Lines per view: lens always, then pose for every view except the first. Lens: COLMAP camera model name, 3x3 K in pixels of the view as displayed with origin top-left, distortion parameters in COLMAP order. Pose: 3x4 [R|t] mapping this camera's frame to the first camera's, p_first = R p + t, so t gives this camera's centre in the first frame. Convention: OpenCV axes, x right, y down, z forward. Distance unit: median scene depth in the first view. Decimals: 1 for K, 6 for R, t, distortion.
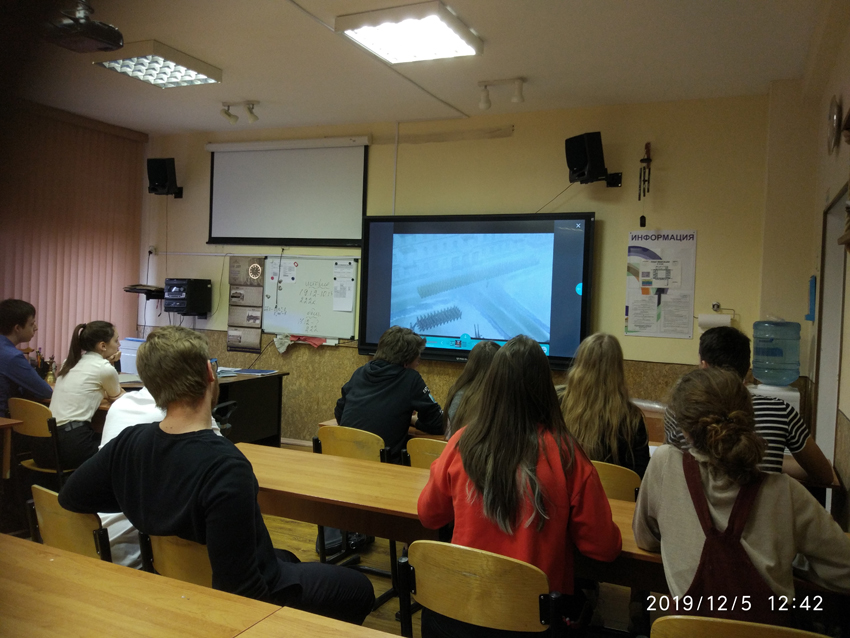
lens RADIAL K [[691.3, 0, 427.0], [0, 691.3, 312.1], [0, 0, 1]] dist [0.109629, -0.033434]
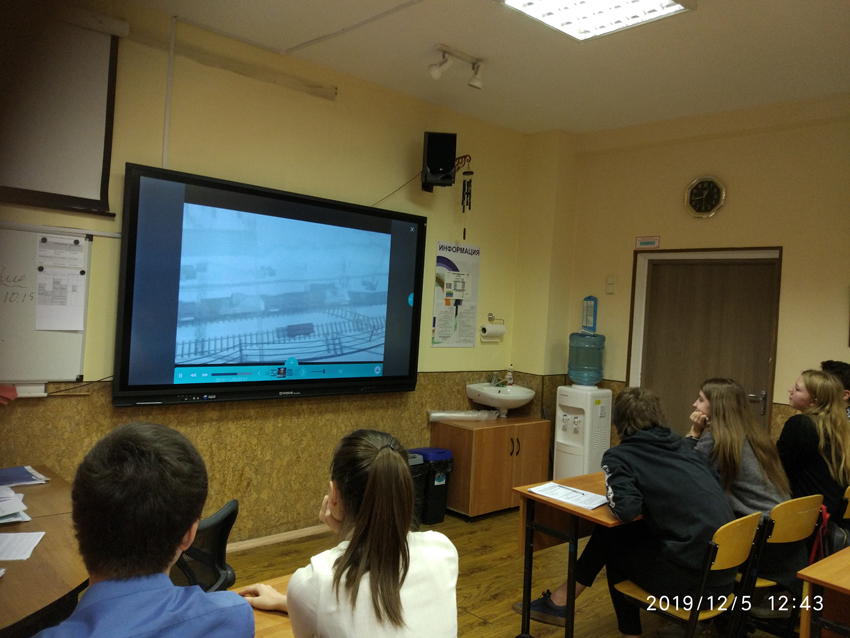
lens RADIAL K [[691.3, 0, 425.6], [0, 691.3, 313.1], [0, 0, 1]] dist [0.109629, -0.033434]
pose [[0.407015, -0.024832, 0.913084, -0.515622], [-0.026334, 0.998896, 0.038904, -0.044628], [-0.913042, -0.039880, 0.405912, 0.535339]]
